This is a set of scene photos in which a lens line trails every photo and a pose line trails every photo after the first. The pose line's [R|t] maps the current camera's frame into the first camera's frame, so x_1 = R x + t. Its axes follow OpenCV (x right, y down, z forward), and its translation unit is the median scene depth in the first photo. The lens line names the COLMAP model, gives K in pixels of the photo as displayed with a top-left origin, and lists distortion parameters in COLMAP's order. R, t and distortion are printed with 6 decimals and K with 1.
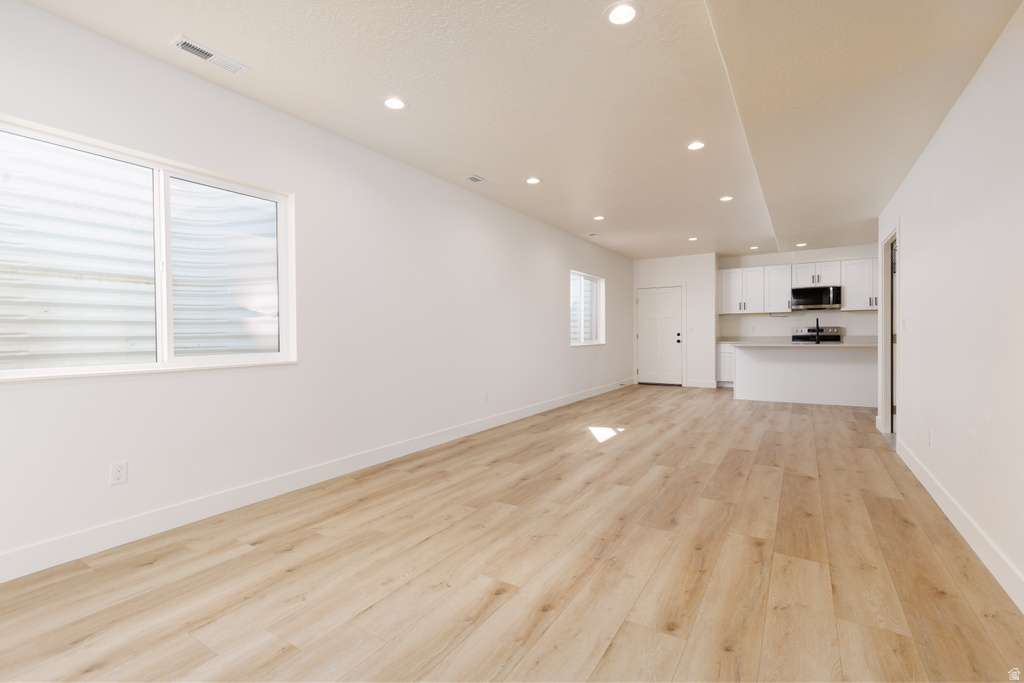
lens RADIAL K [[450.3, 0, 512.0], [0, 450.3, 341.5], [0, 0, 1]] dist [0.003519, 0.000197]
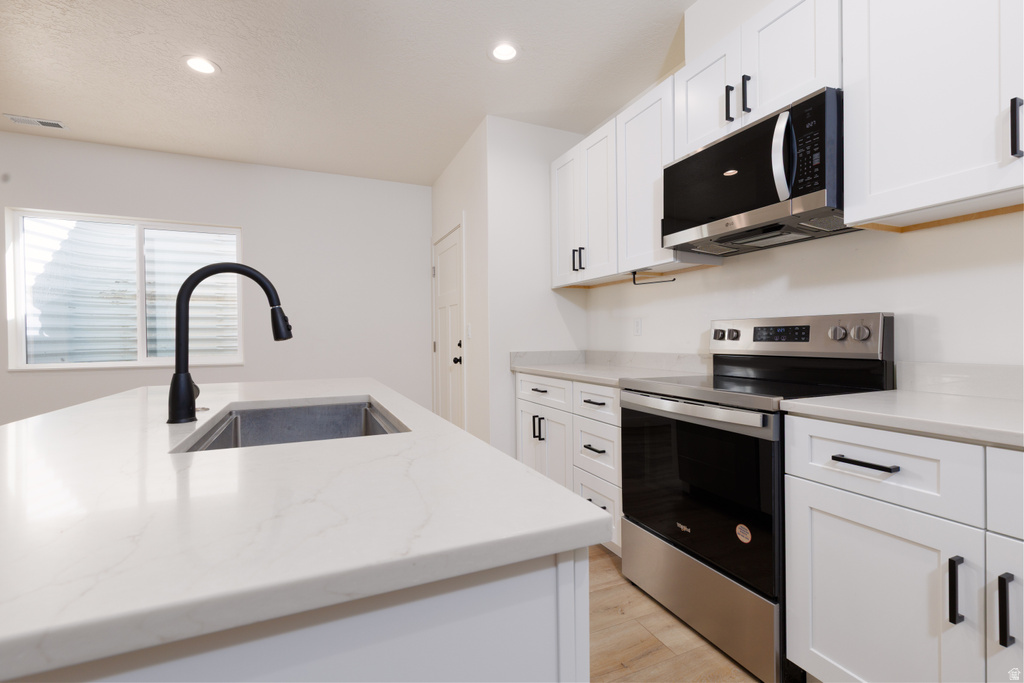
lens RADIAL K [[456.8, 0, 512.0], [0, 456.8, 341.5], [0, 0, 1]] dist [0.004281, -0.000026]
pose [[0.827558, 0.005722, -0.561350, 1.755627], [-0.005530, 0.999983, 0.002041, -0.051641], [0.561352, 0.001416, 0.827576, 1.867832]]
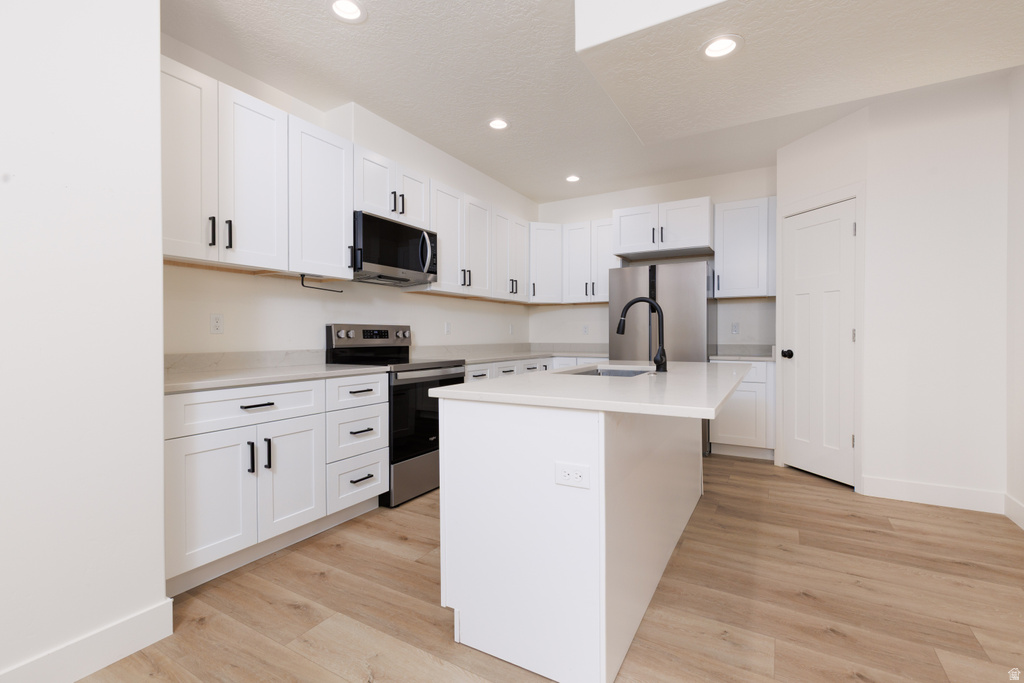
lens RADIAL K [[456.8, 0, 512.0], [0, 456.8, 341.5], [0, 0, 1]] dist [0.004281, -0.000026]
pose [[-0.032052, -0.004488, 0.999476, 0.673677], [0.016727, 0.999847, 0.005026, -0.045571], [-0.999346, 0.016880, -0.031973, 2.265142]]
